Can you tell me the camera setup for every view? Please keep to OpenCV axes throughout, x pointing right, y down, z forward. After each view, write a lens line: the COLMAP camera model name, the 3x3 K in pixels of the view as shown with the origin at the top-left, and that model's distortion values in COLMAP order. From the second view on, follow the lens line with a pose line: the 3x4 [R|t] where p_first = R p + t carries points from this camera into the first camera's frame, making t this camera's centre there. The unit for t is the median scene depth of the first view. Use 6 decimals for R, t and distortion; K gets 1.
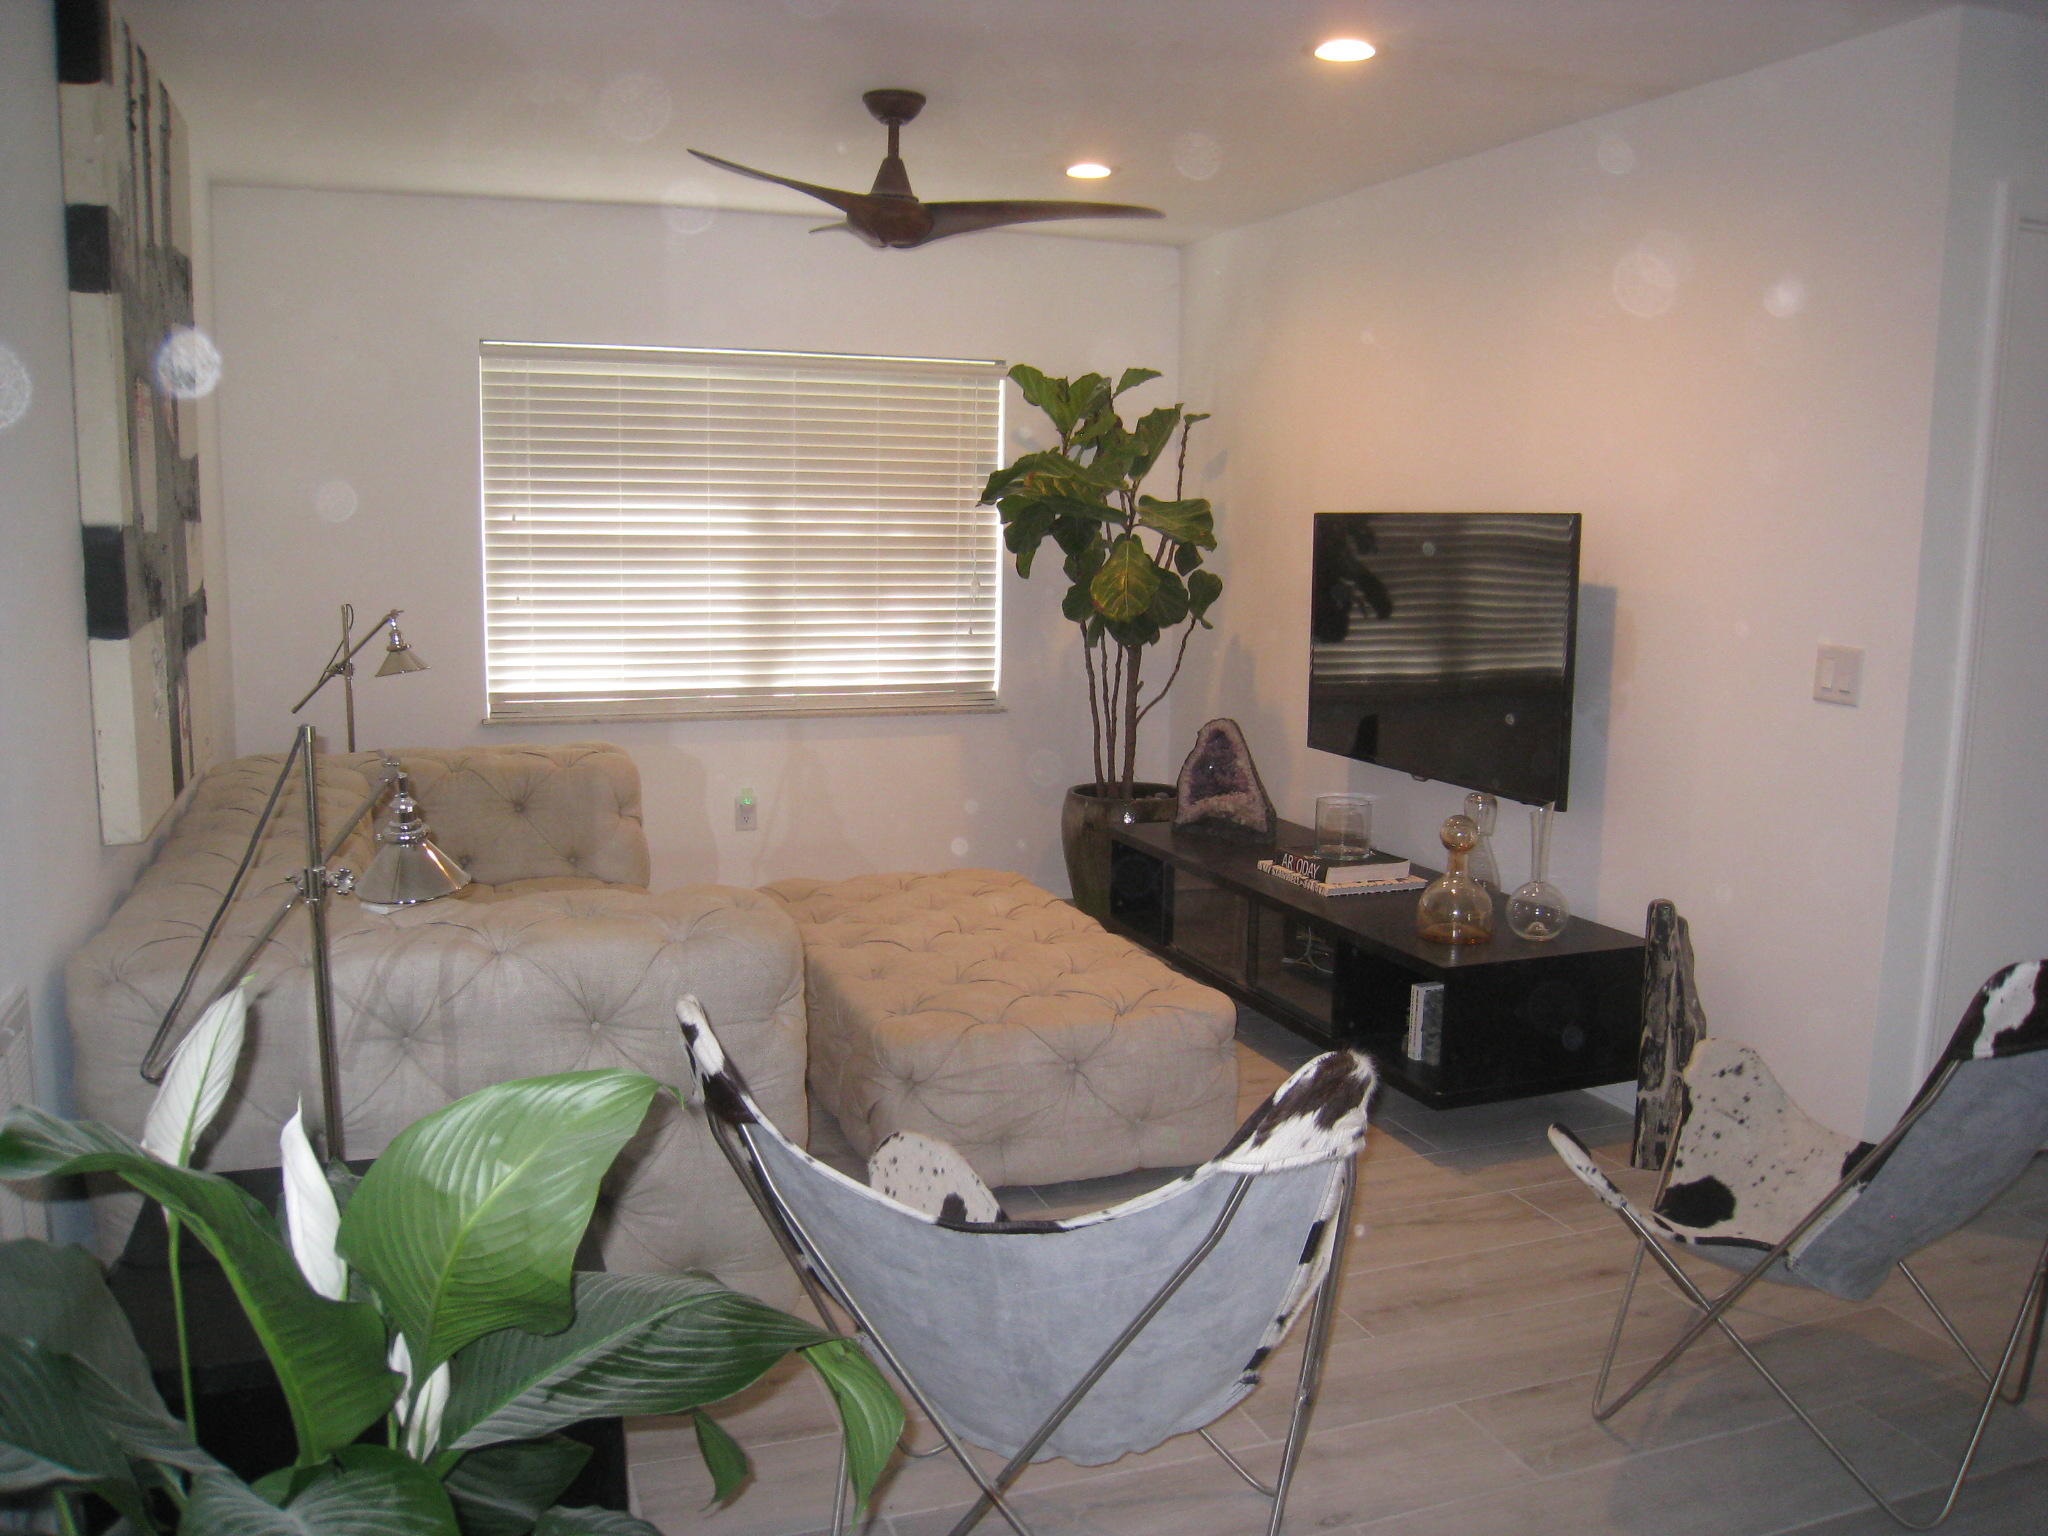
lens RADIAL K [[1757.4, 0, 987.6], [0, 1757.4, 824.6], [0, 0, 1]] dist [-0.092326, 0.013916]
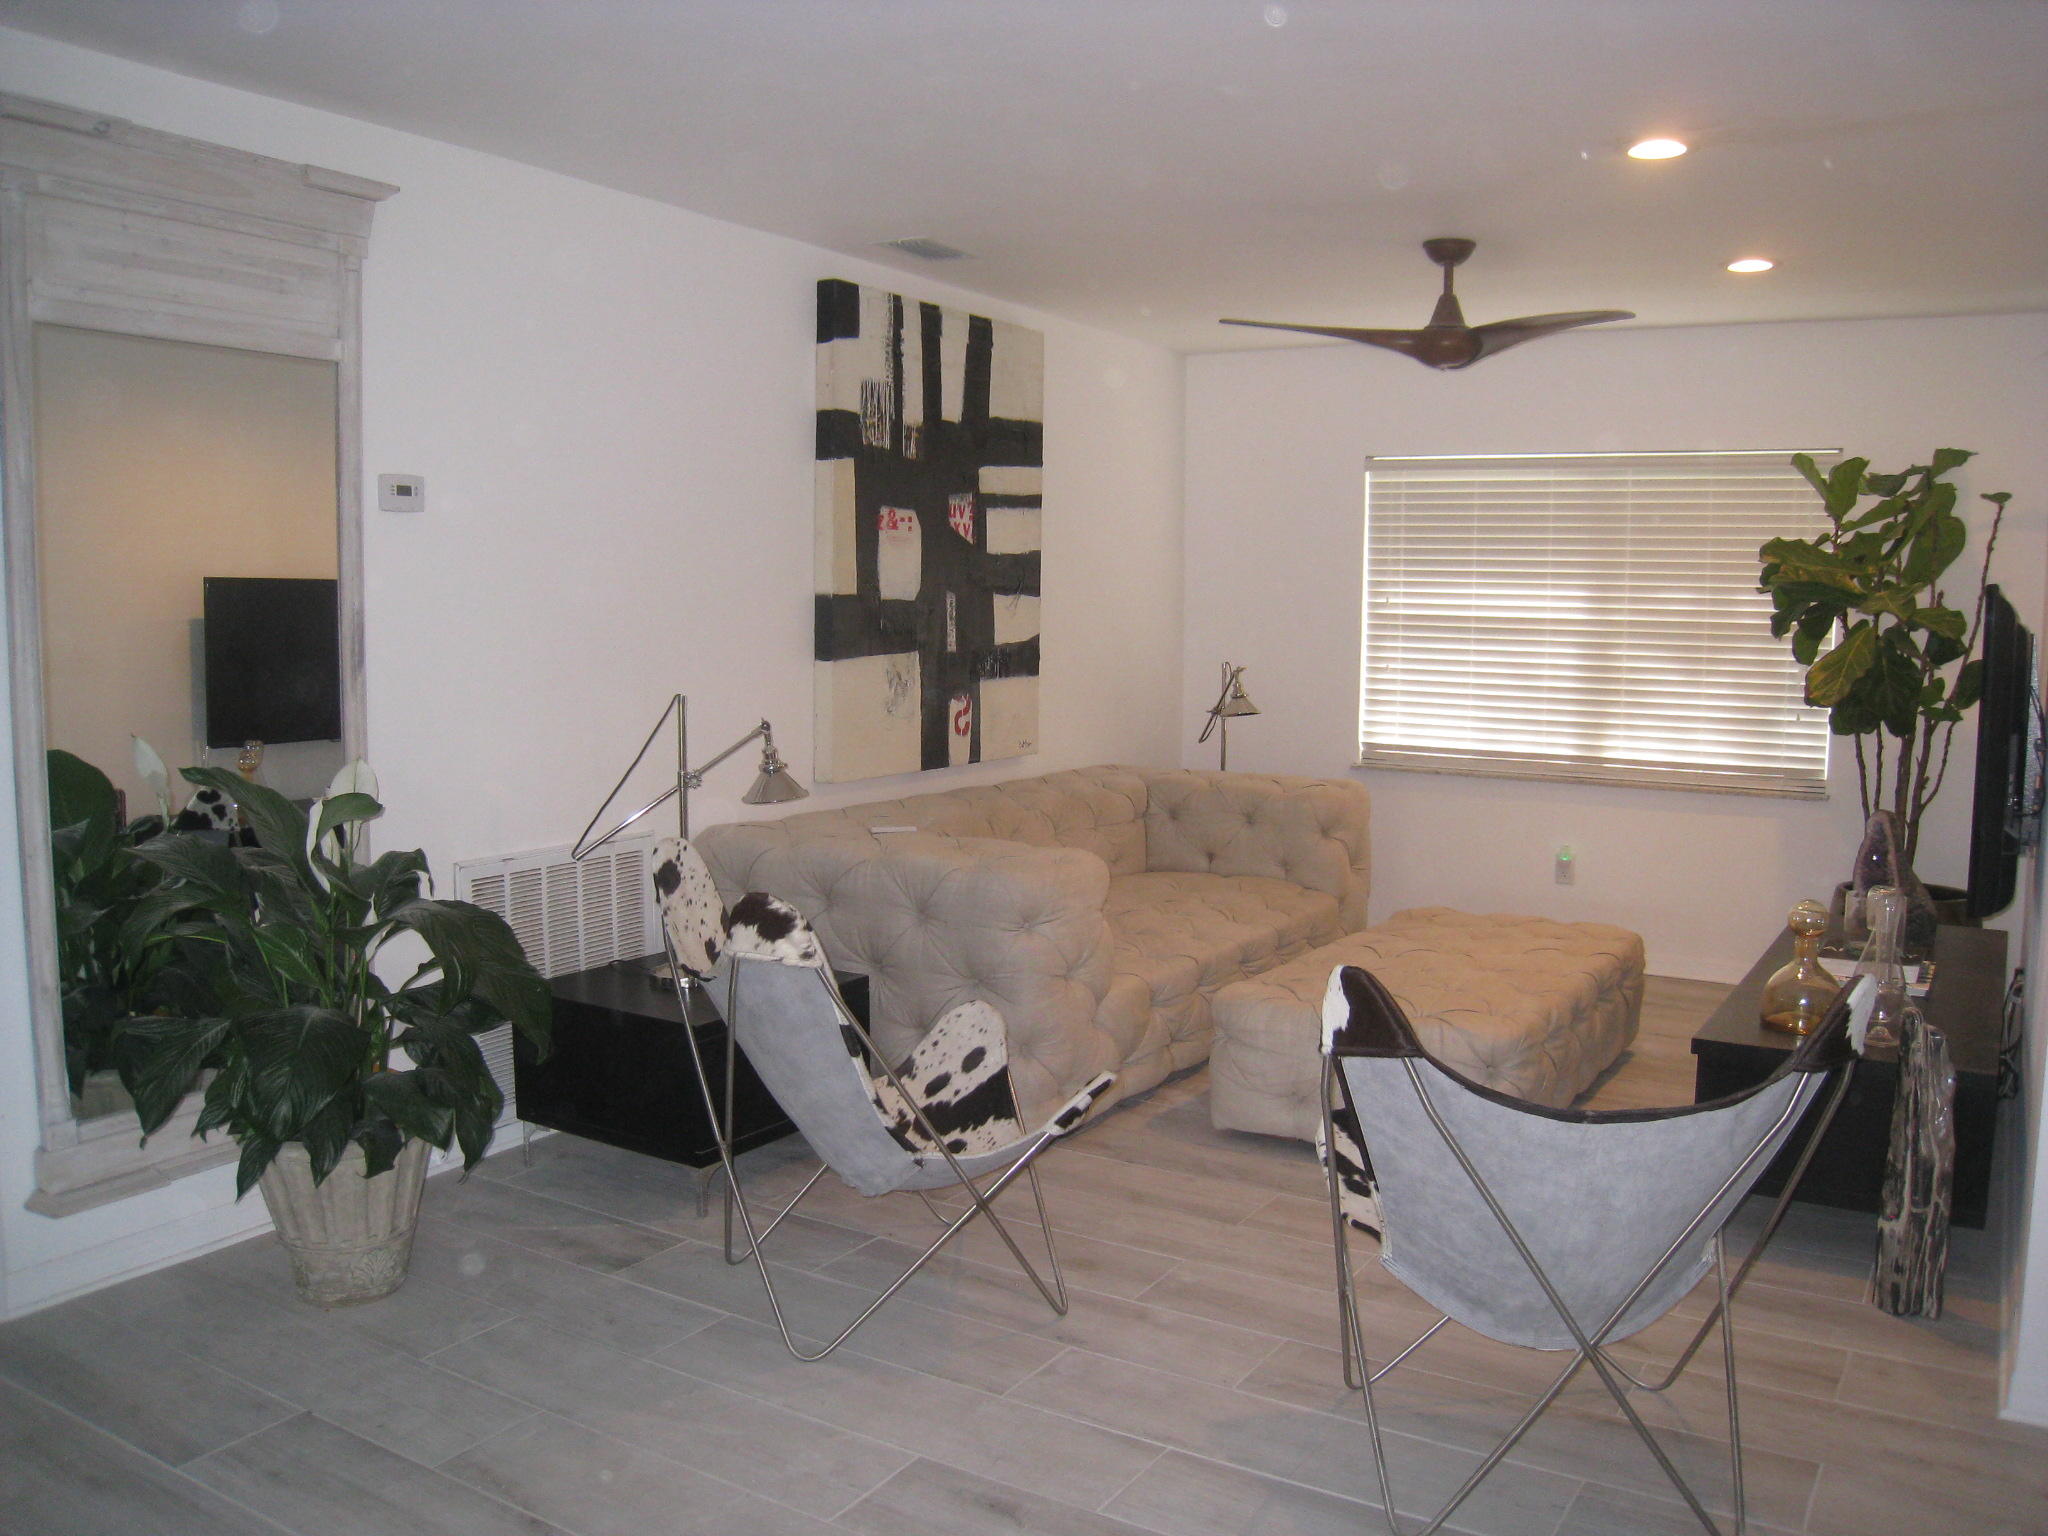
lens RADIAL K [[1757.4, 0, 1024.0], [0, 1757.4, 764.2], [0, 0, 1]] dist [-0.092326, 0.013916]
pose [[0.621623, 0.070635, -0.780125, 0.528319], [-0.143748, 0.989299, -0.024968, 0.004629], [0.770014, 0.127662, 0.625125, 0.052182]]
